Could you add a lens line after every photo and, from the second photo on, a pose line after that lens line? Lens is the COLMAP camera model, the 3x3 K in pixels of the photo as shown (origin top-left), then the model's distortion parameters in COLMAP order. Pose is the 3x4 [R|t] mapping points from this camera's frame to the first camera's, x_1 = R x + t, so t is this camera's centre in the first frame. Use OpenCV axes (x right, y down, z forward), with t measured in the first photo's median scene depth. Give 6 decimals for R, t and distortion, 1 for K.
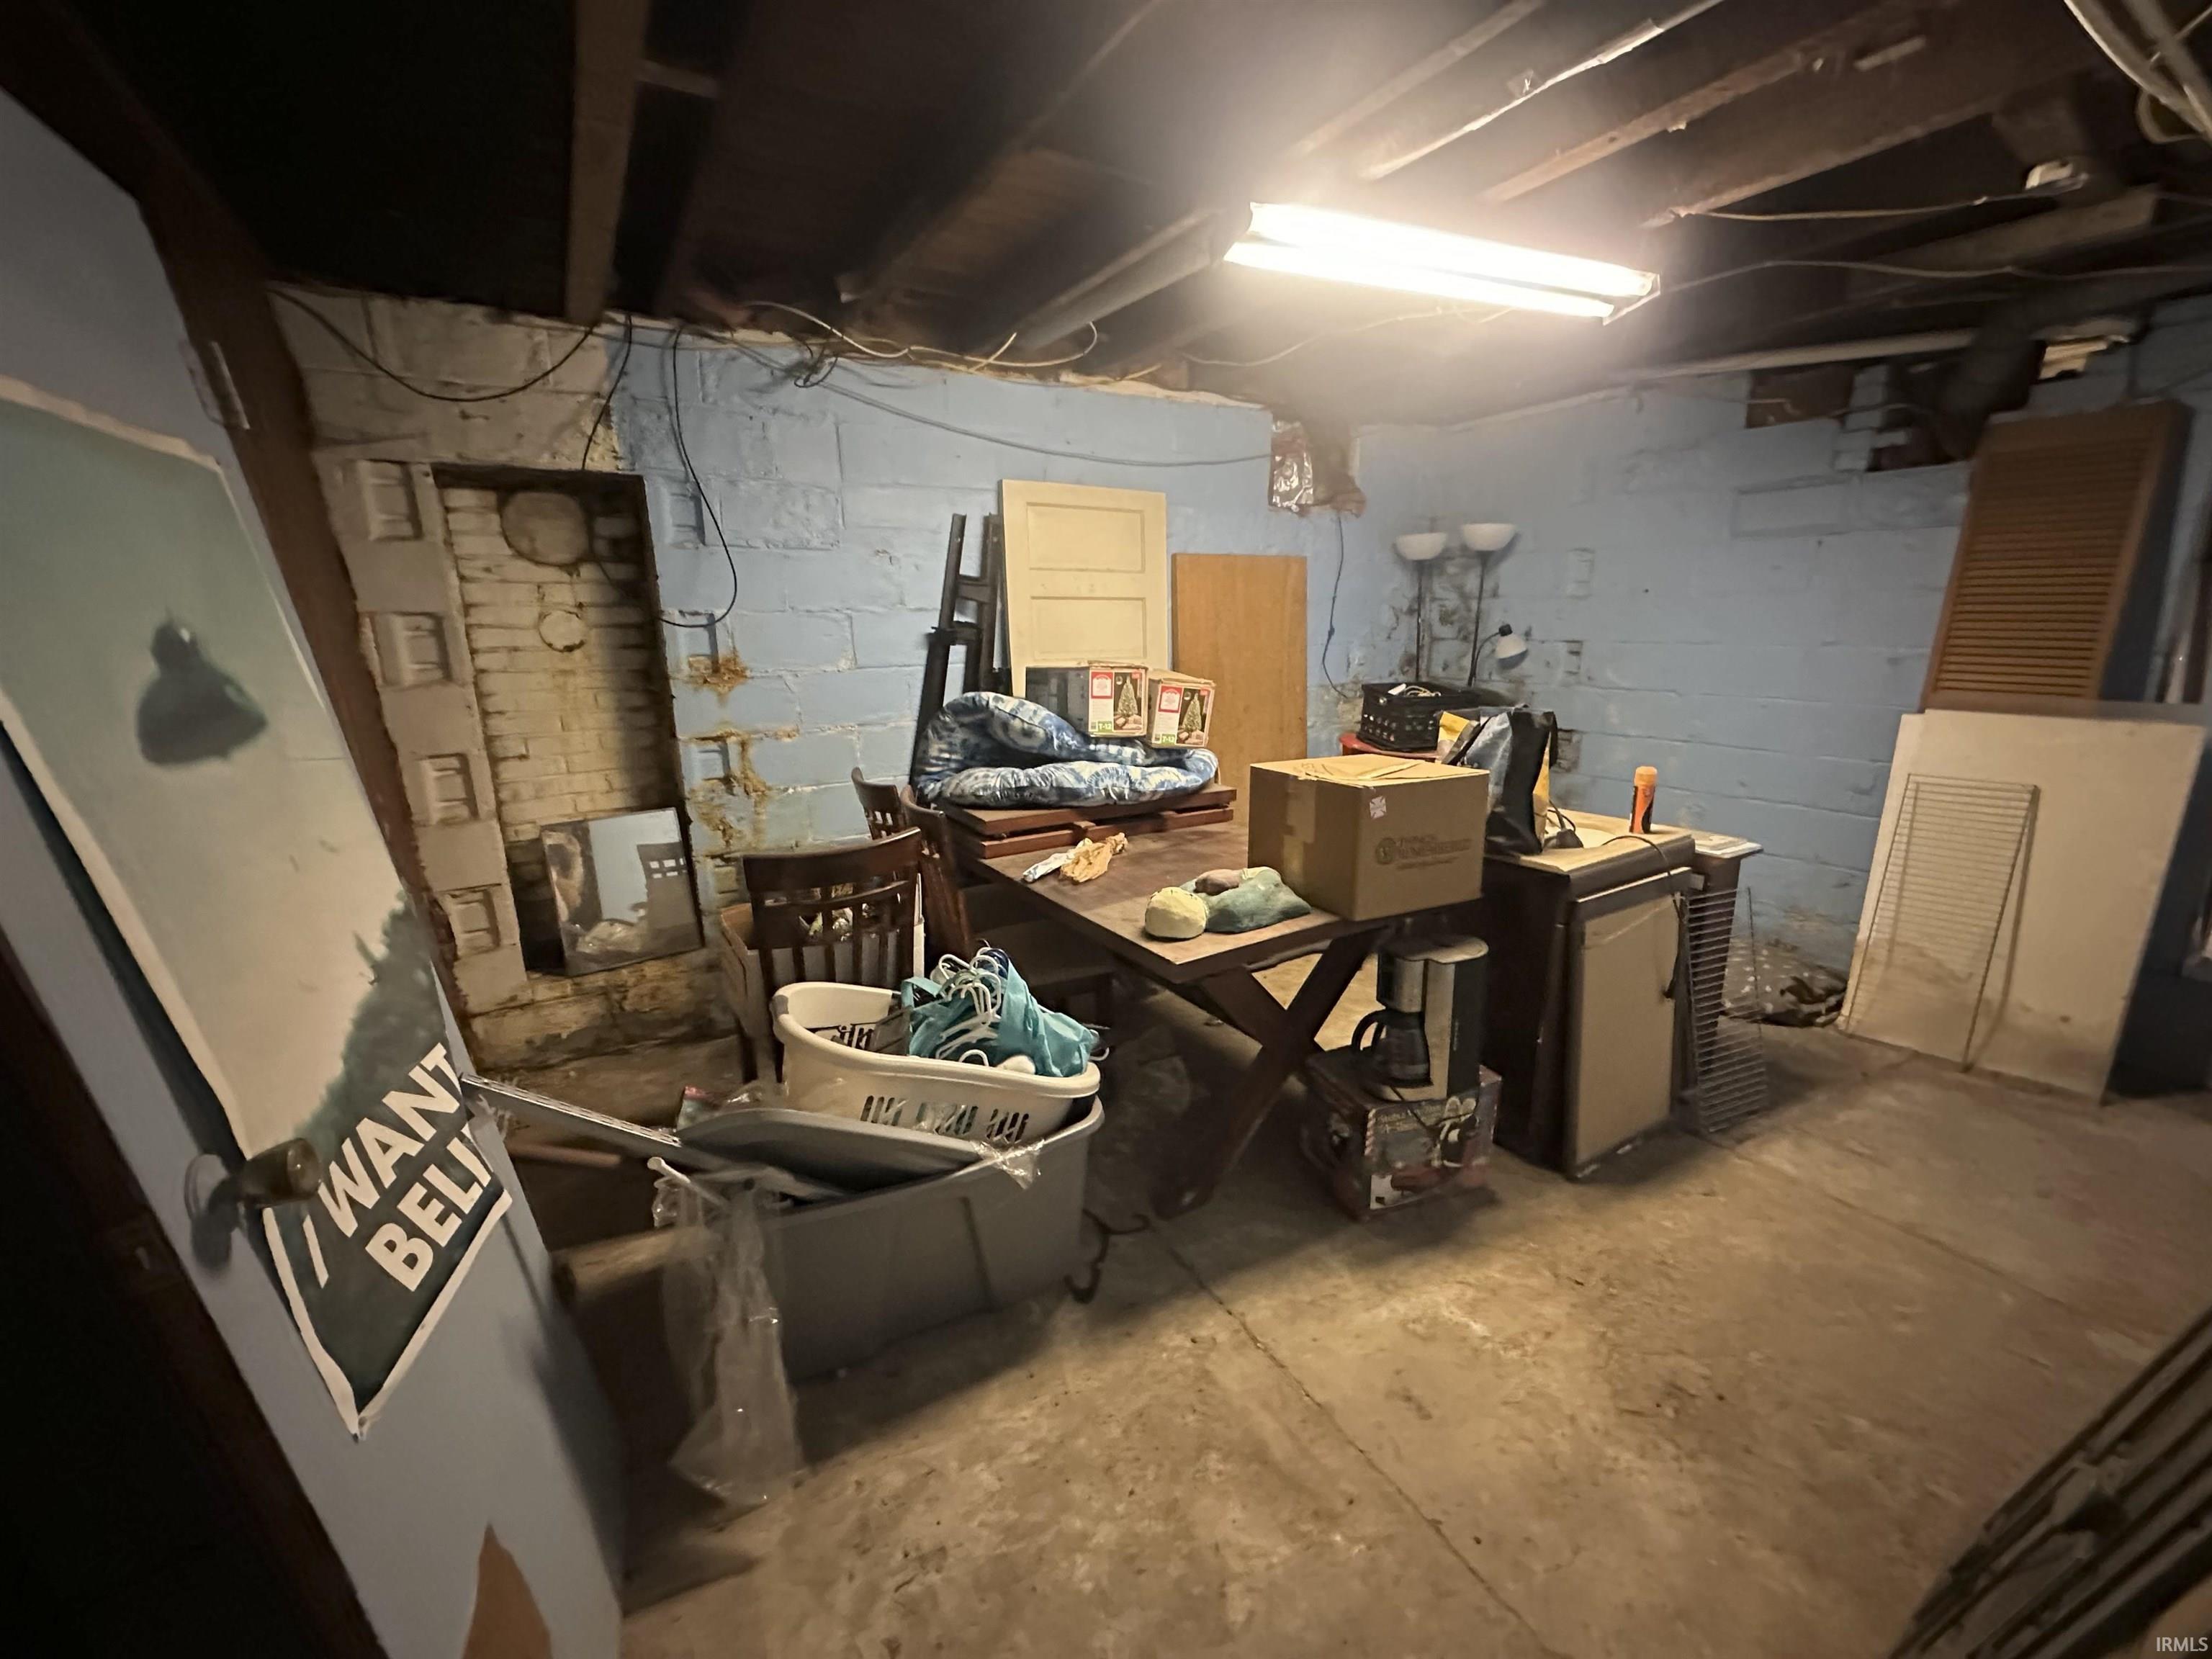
lens RADIAL K [[879.0, 0, 1108.0], [0, 879.0, 830.2], [0, 0, 1]] dist [-0.006338, 0.002320]
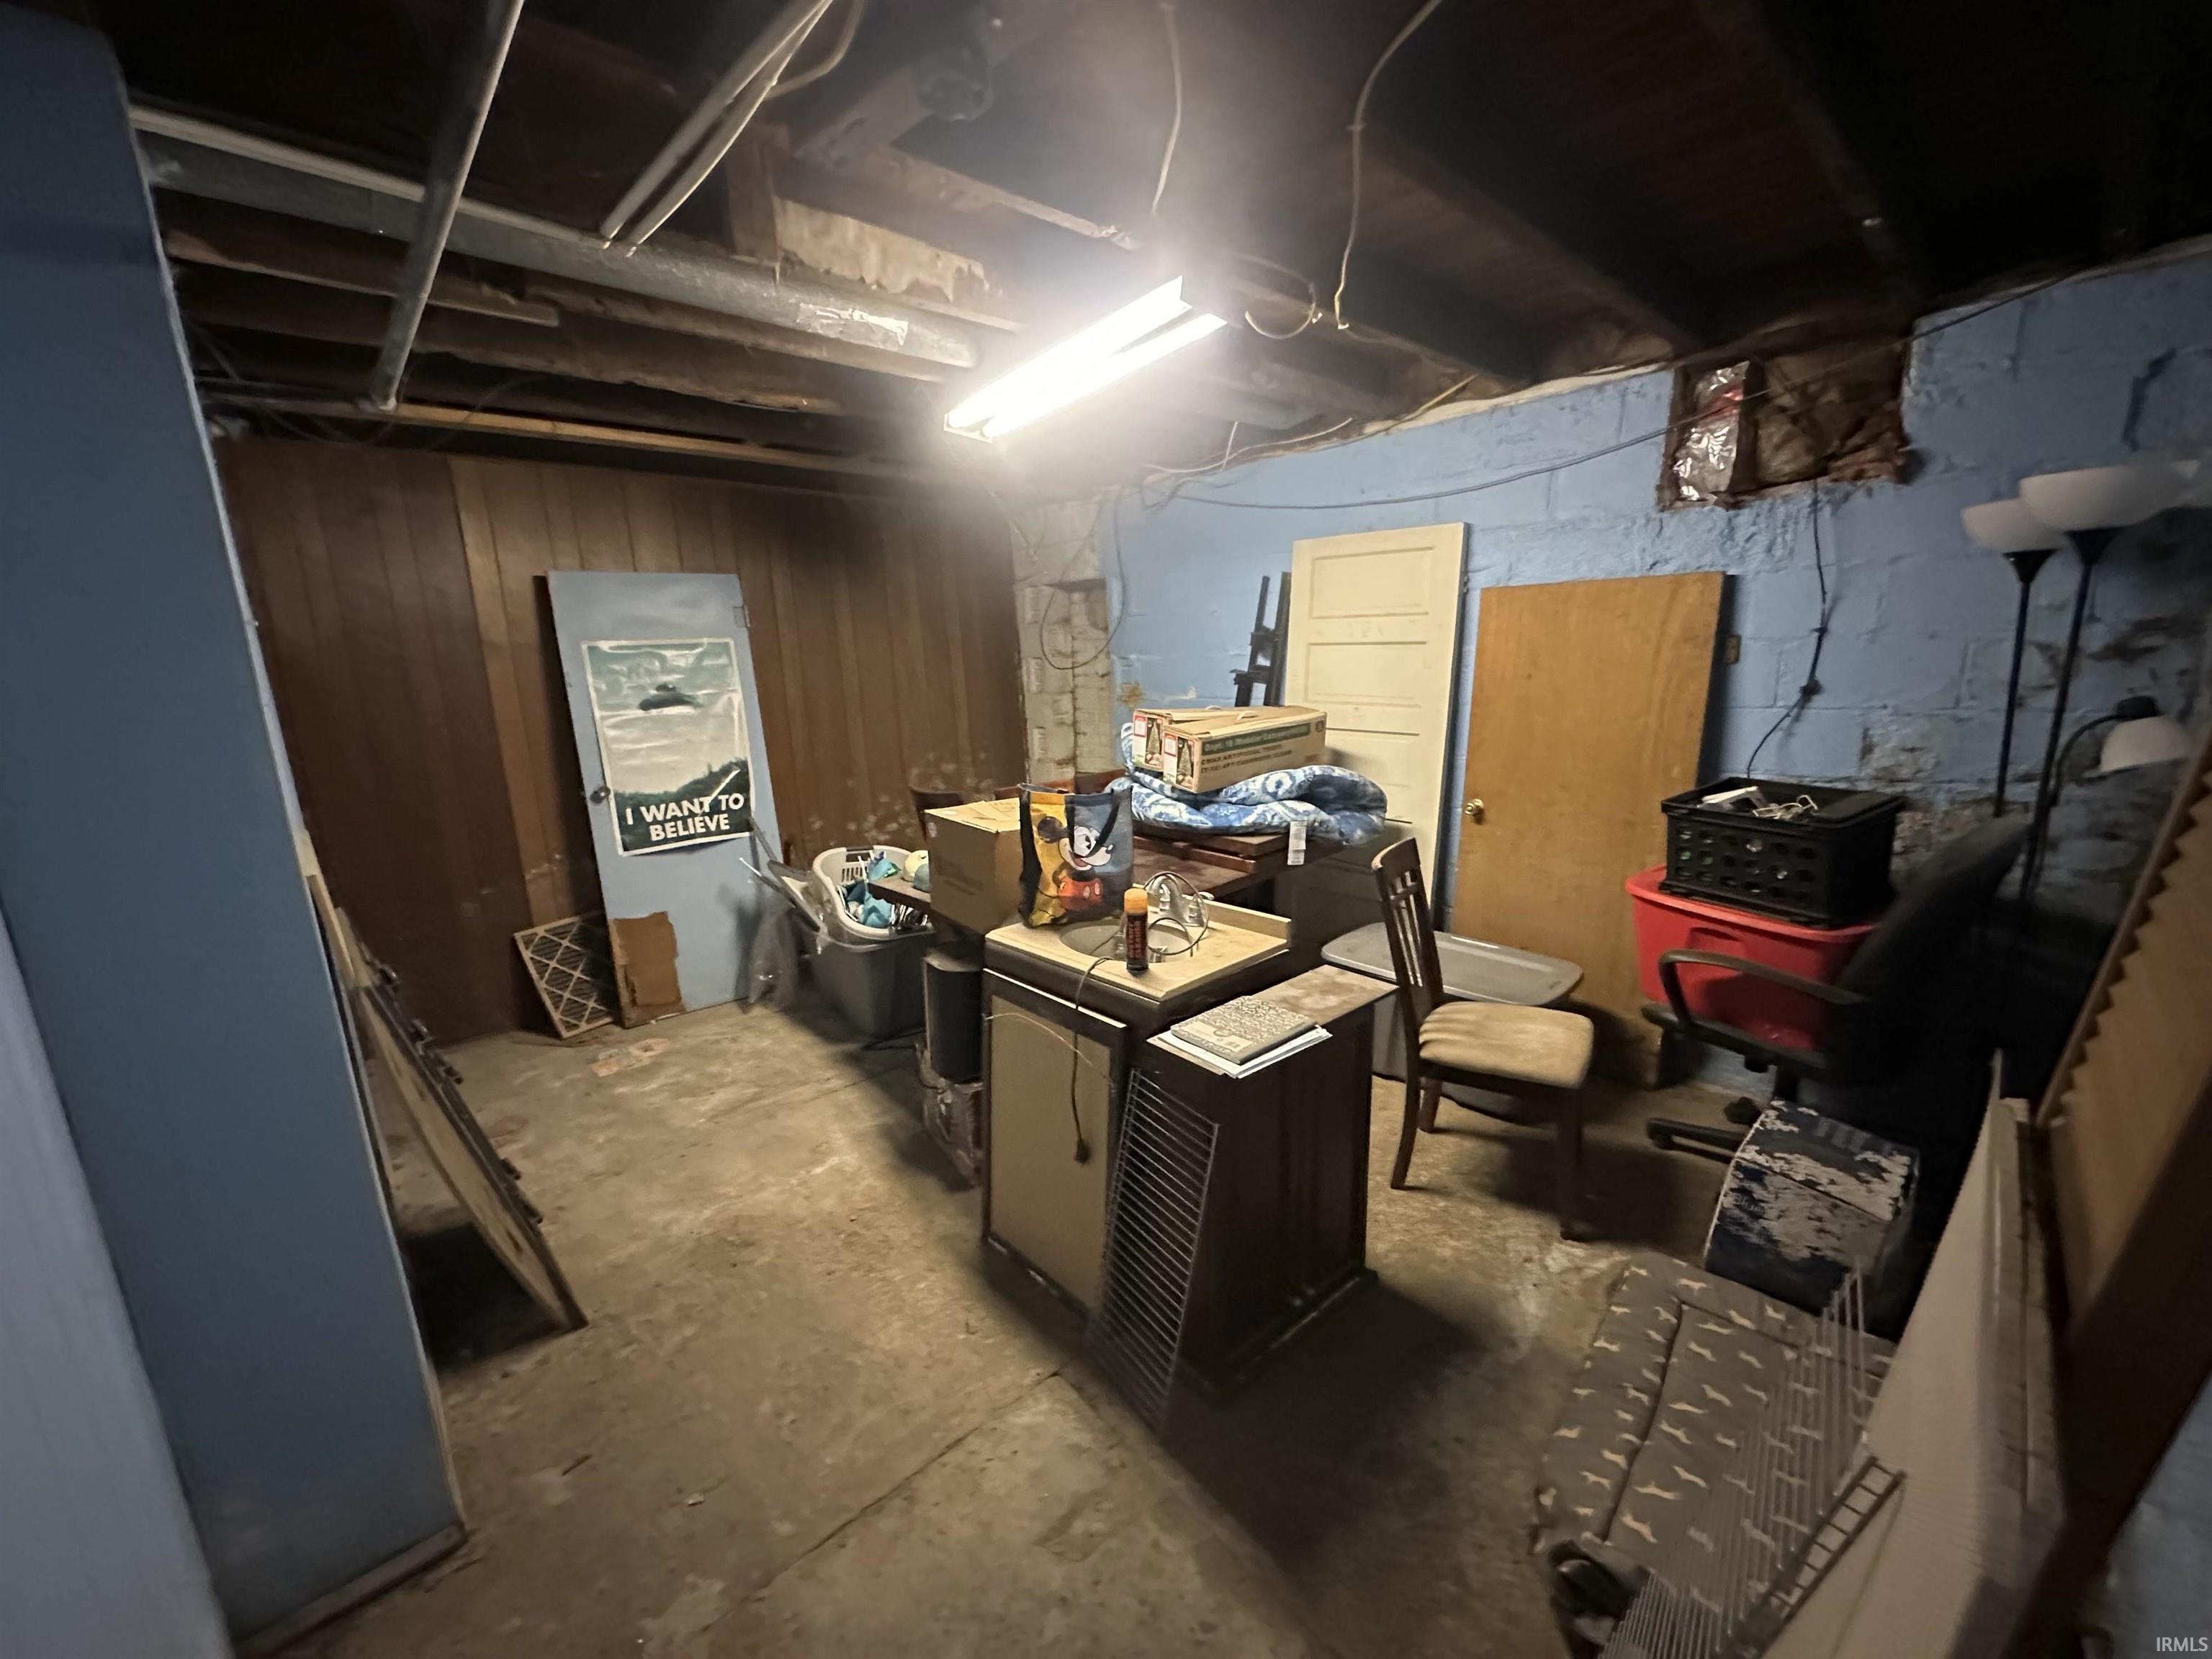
lens RADIAL K [[879.0, 0, 1108.0], [0, 879.0, 830.2], [0, 0, 1]] dist [-0.006338, 0.002320]
pose [[0.201044, 0.212332, -0.956293, 1.196555], [-0.200141, 0.964536, 0.172086, -0.225077], [0.958919, 0.156796, 0.236410, 0.676074]]
